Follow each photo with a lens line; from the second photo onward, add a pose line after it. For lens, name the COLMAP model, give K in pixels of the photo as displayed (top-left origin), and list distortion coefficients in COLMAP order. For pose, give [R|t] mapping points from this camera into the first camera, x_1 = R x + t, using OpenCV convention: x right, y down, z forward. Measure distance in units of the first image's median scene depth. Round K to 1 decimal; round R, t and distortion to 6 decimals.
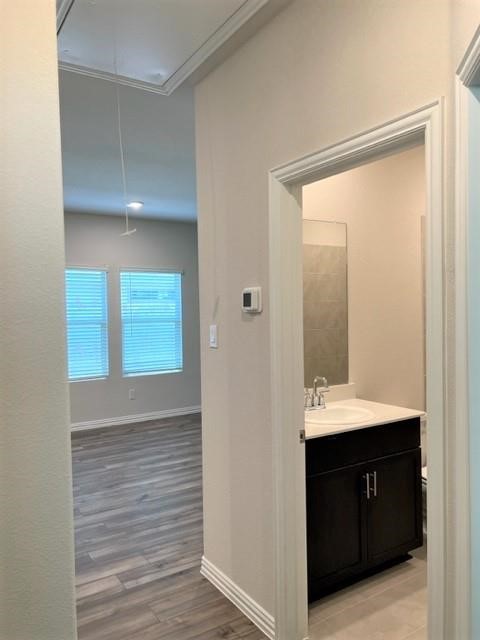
lens RADIAL K [[480.0, 0, 239.5], [0, 480.0, 320.9], [0, 0, 1]] dist [0.023755, -0.022713]
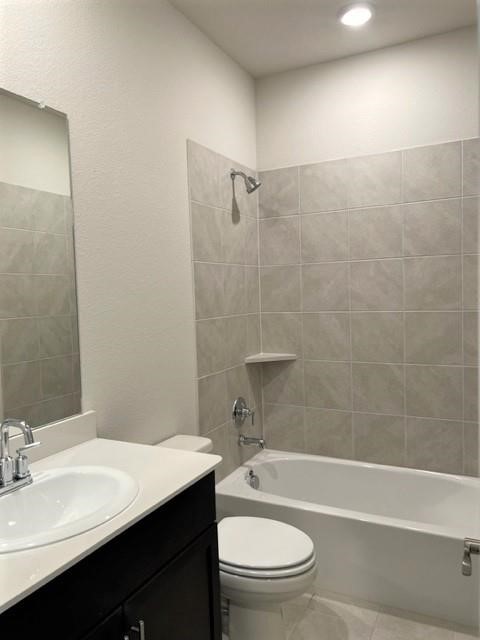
lens RADIAL K [[480.0, 0, 237.3], [0, 480.0, 320.2], [0, 0, 1]] dist [0.023755, -0.022713]
pose [[0.866296, -0.032197, 0.498492, 0.072148], [0.019897, 0.999353, 0.029970, 0.007267], [-0.499135, -0.016044, 0.866376, 0.288835]]
